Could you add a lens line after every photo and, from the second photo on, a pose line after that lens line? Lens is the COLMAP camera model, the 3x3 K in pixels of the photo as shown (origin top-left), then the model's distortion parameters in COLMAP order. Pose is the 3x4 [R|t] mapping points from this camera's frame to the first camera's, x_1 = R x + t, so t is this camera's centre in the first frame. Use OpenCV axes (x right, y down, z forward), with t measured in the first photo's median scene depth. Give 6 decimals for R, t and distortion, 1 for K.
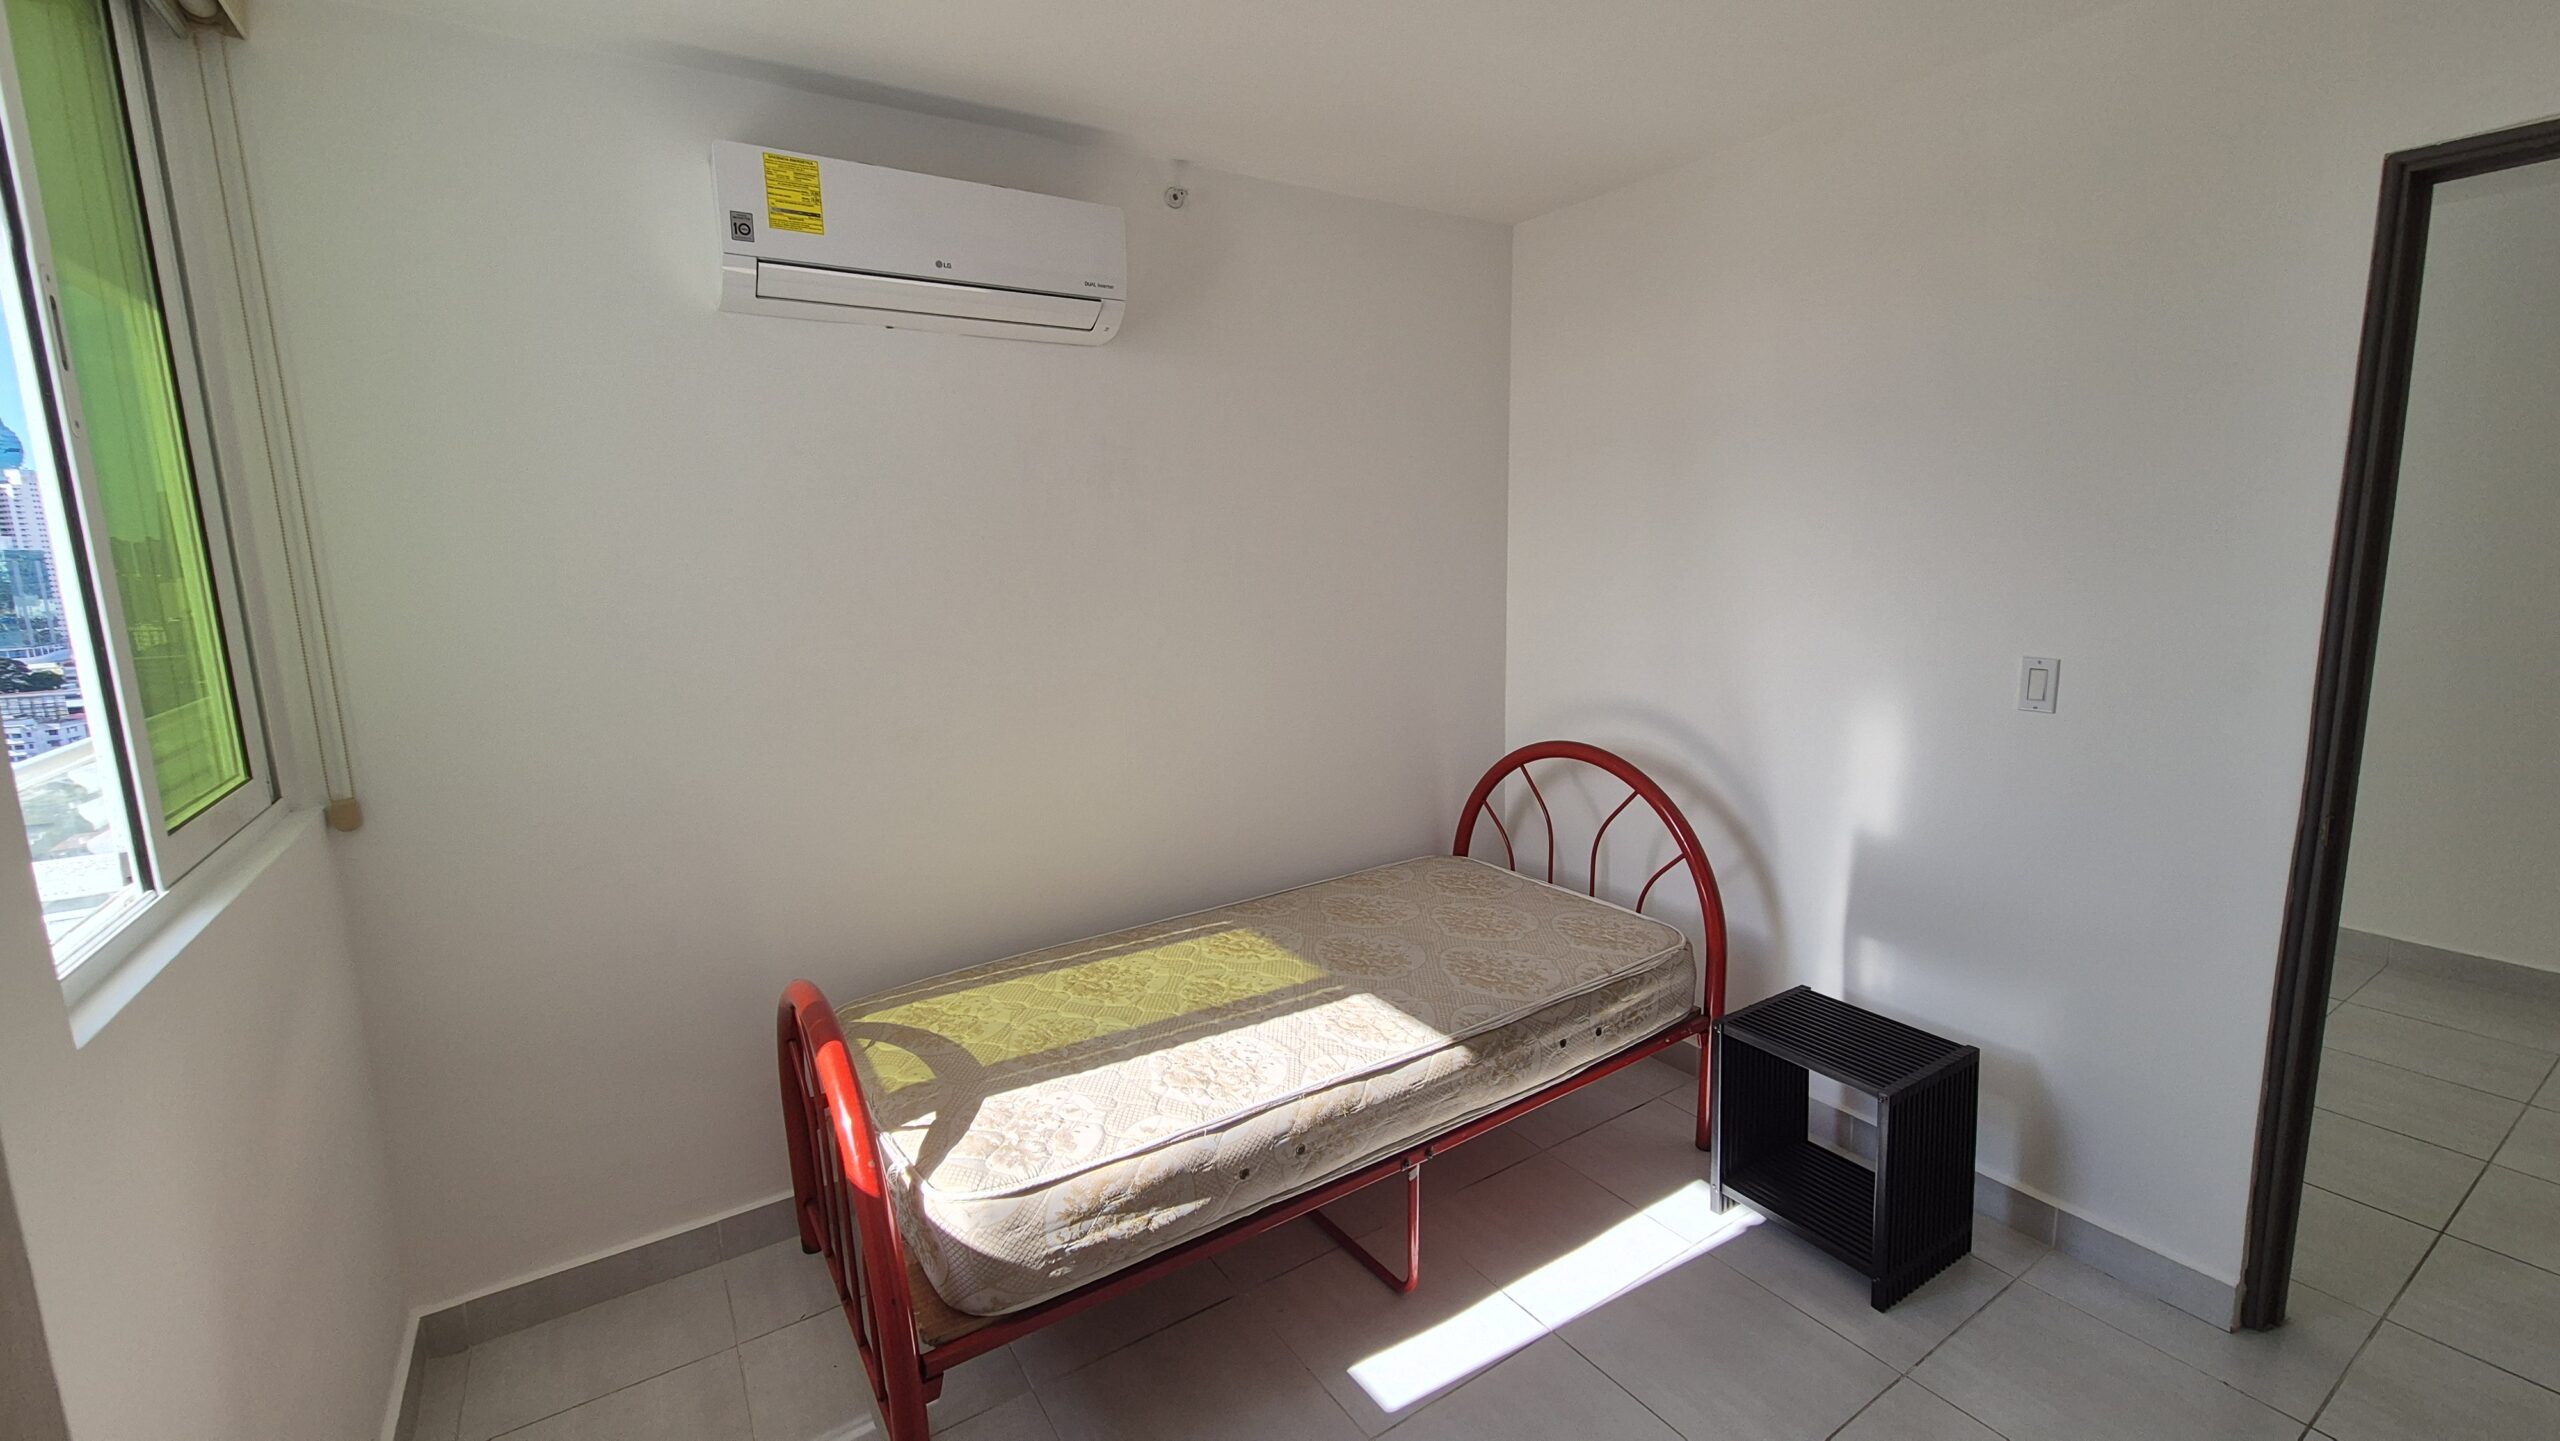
lens RADIAL K [[1047.3, 0, 1282.8], [0, 1047.3, 711.8], [0, 0, 1]] dist [-0.000802, 0.000884]
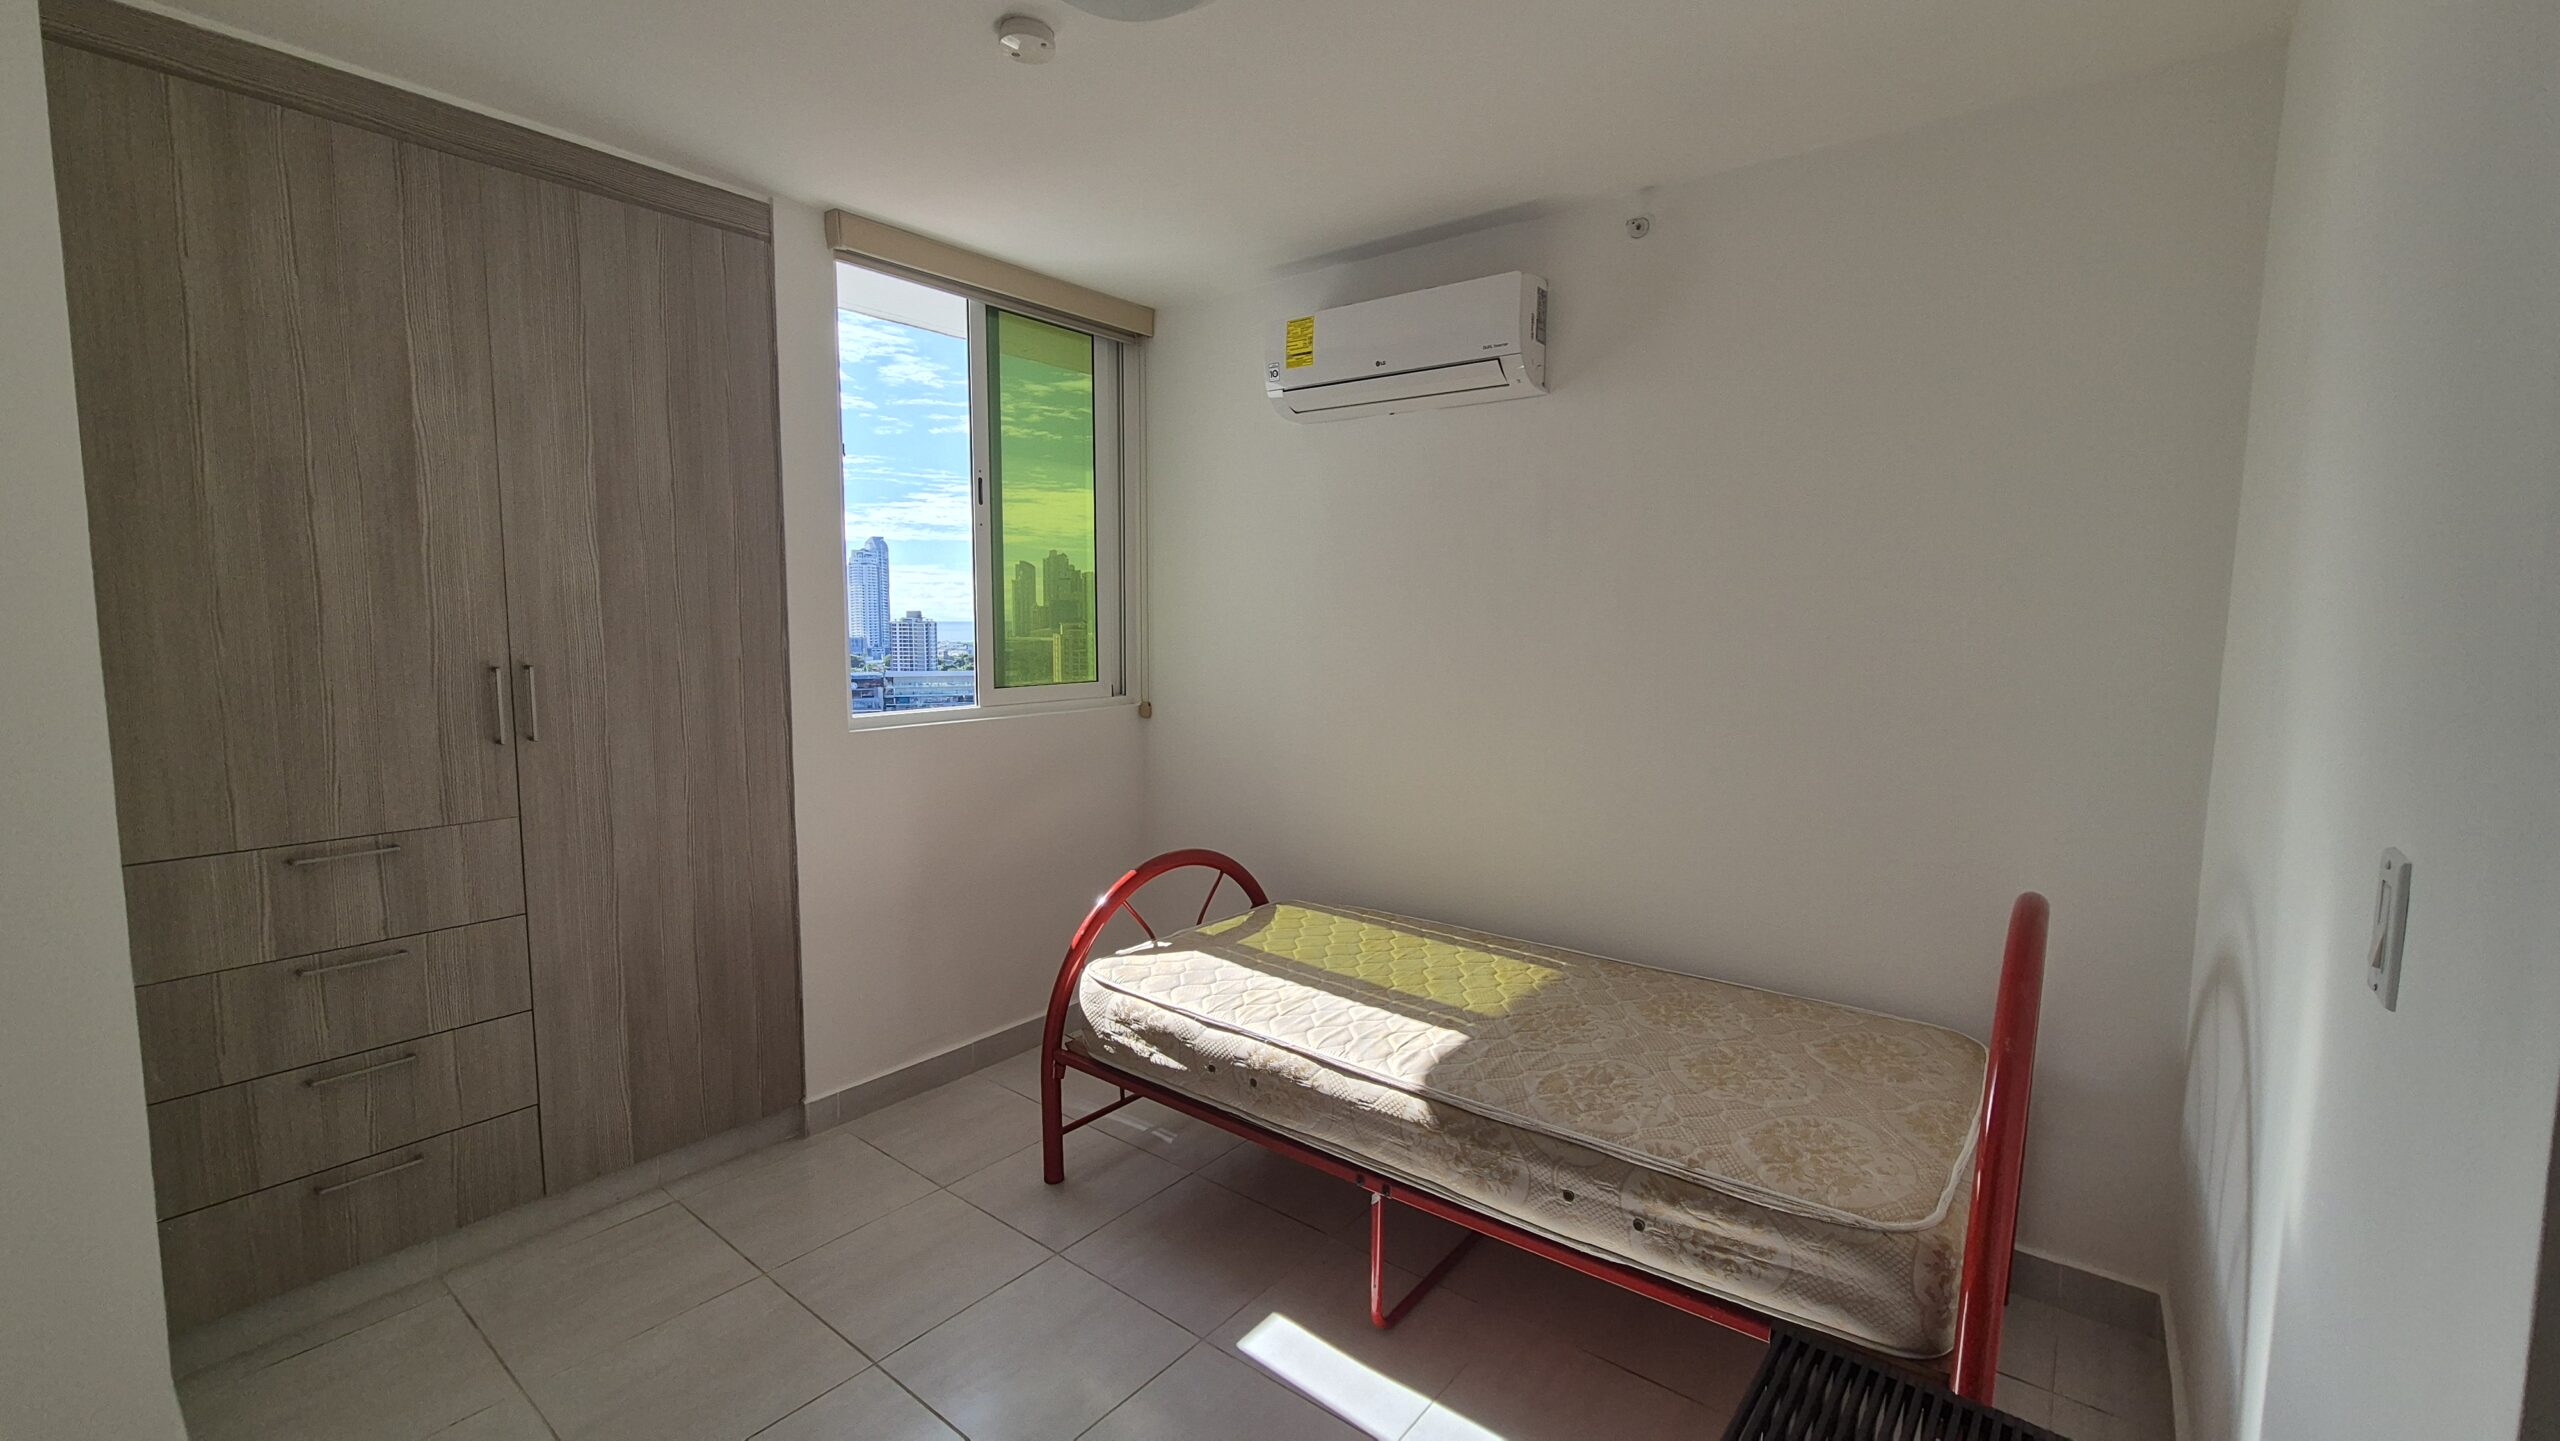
lens RADIAL K [[1047.3, 0, 1293.4], [0, 1047.3, 713.6], [0, 0, 1]] dist [-0.000802, 0.000884]
pose [[0.329643, 0.118764, -0.936606, 0.938314], [-0.161409, 0.984540, 0.068034, -0.065868], [0.930206, 0.128750, 0.343717, 0.507950]]
